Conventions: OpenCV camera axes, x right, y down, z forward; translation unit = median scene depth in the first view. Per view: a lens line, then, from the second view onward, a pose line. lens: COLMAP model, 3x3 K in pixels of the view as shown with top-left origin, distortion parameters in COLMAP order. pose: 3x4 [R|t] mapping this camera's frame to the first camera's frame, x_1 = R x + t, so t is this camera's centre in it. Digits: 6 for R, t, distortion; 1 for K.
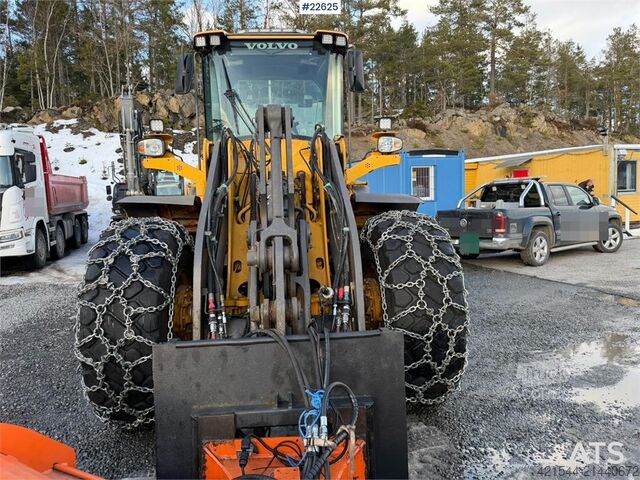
lens RADIAL K [[440.5, 0, 309.0], [0, 440.5, 252.1], [0, 0, 1]] dist [0.050072, -0.052411]
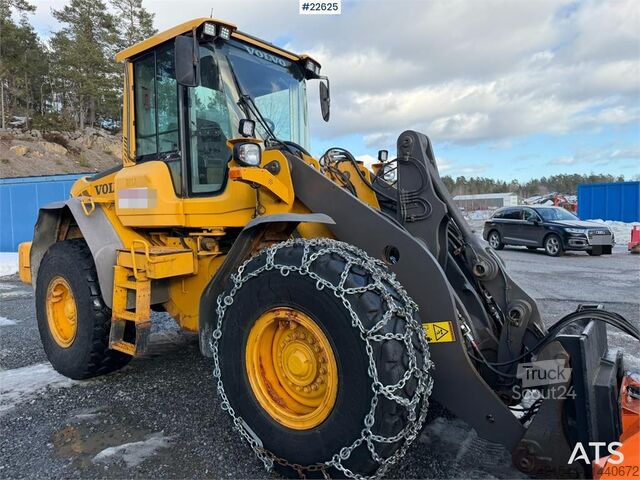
lens RADIAL K [[458.1, 0, 310.0], [0, 458.1, 249.9], [0, 0, 1]] dist [0.054105, -0.065937]
pose [[0.662851, -0.041055, 0.747625, -0.741501], [0.089356, 0.995697, -0.024547, -0.024605], [-0.743400, 0.083076, 0.663668, 0.306432]]
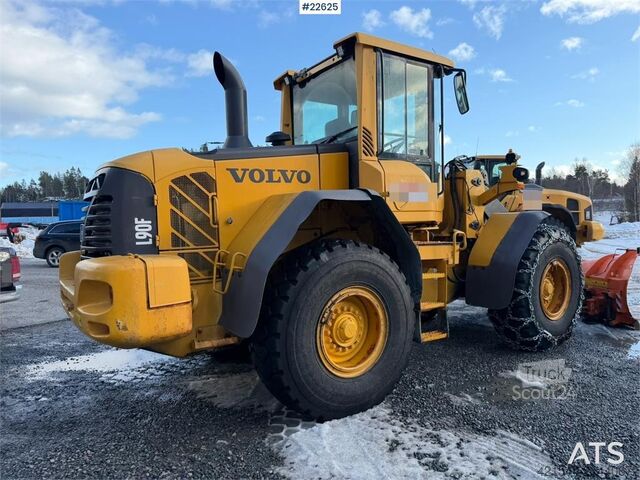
lens RADIAL K [[452.7, 0, 321.7], [0, 452.7, 246.4], [0, 0, 1]] dist [0.010025, -0.008938]
pose [[-0.537951, -0.008572, 0.842933, -0.976283], [0.135656, 0.986035, 0.096601, -0.190180], [-0.831989, 0.166315, -0.529276, 1.827389]]
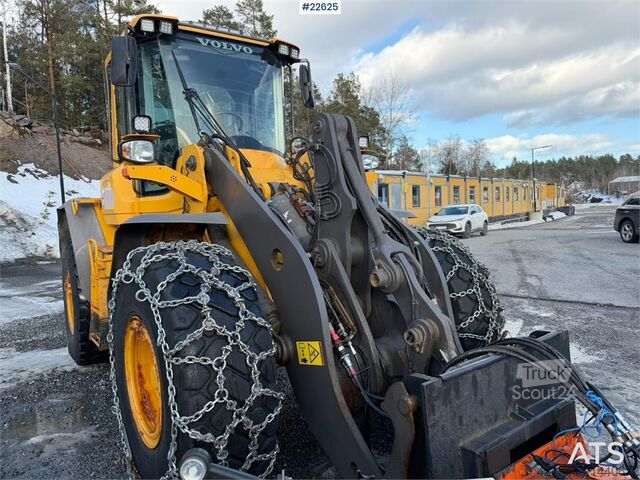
lens RADIAL K [[452.6, 0, 301.6], [0, 452.6, 251.6], [0, 0, 1]] dist [0.048383, -0.061230]
pose [[0.857278, -0.053488, 0.512067, -0.429502], [0.075916, 0.996850, -0.022970, -0.018388], [-0.509225, 0.058566, 0.858638, 0.153131]]
